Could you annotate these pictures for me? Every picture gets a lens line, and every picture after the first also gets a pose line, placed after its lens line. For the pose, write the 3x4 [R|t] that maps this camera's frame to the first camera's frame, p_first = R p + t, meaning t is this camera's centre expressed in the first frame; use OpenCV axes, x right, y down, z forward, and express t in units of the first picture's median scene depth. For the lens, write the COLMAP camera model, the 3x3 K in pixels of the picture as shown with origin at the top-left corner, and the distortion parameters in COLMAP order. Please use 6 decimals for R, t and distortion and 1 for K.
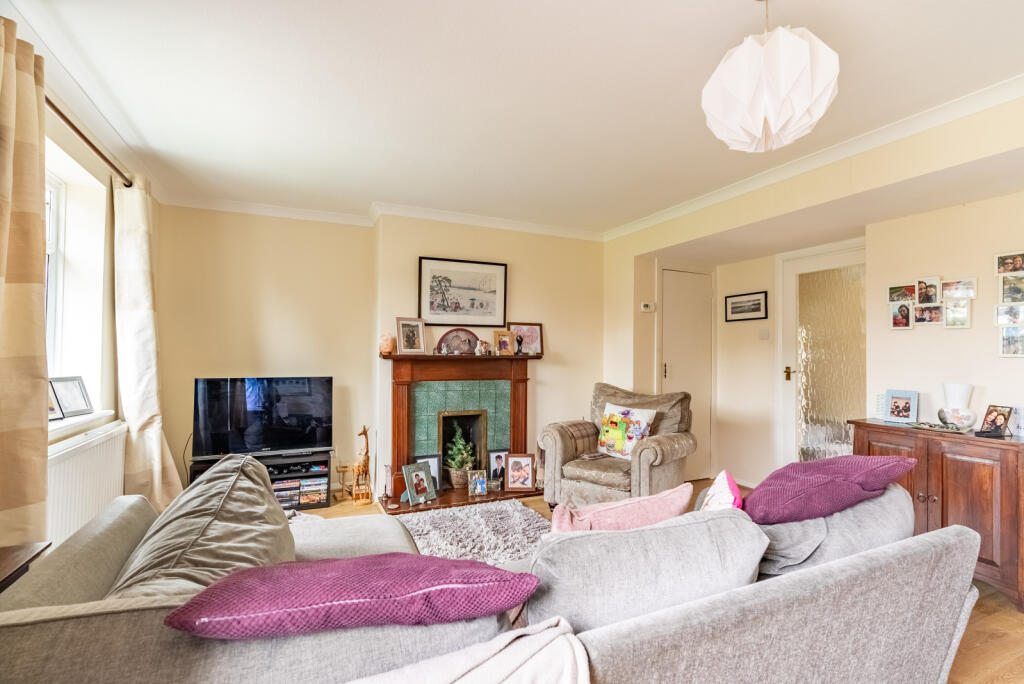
lens RADIAL K [[483.1, 0, 503.9], [0, 483.1, 345.8], [0, 0, 1]] dist [-0.003625, 0.000181]
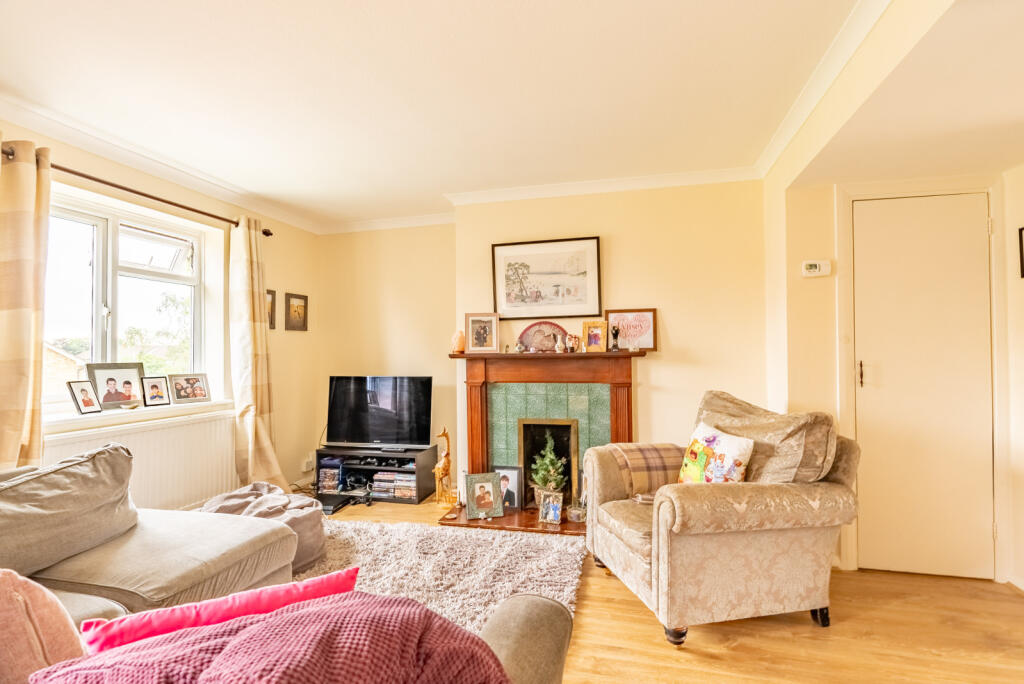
lens RADIAL K [[483.1, 0, 510.5], [0, 483.1, 347.2], [0, 0, 1]] dist [-0.003625, 0.000181]
pose [[0.780392, -0.024279, -0.624819, 0.408703], [0.026186, 0.999638, -0.006137, 0.013527], [0.624742, -0.011572, 0.780745, 0.313716]]
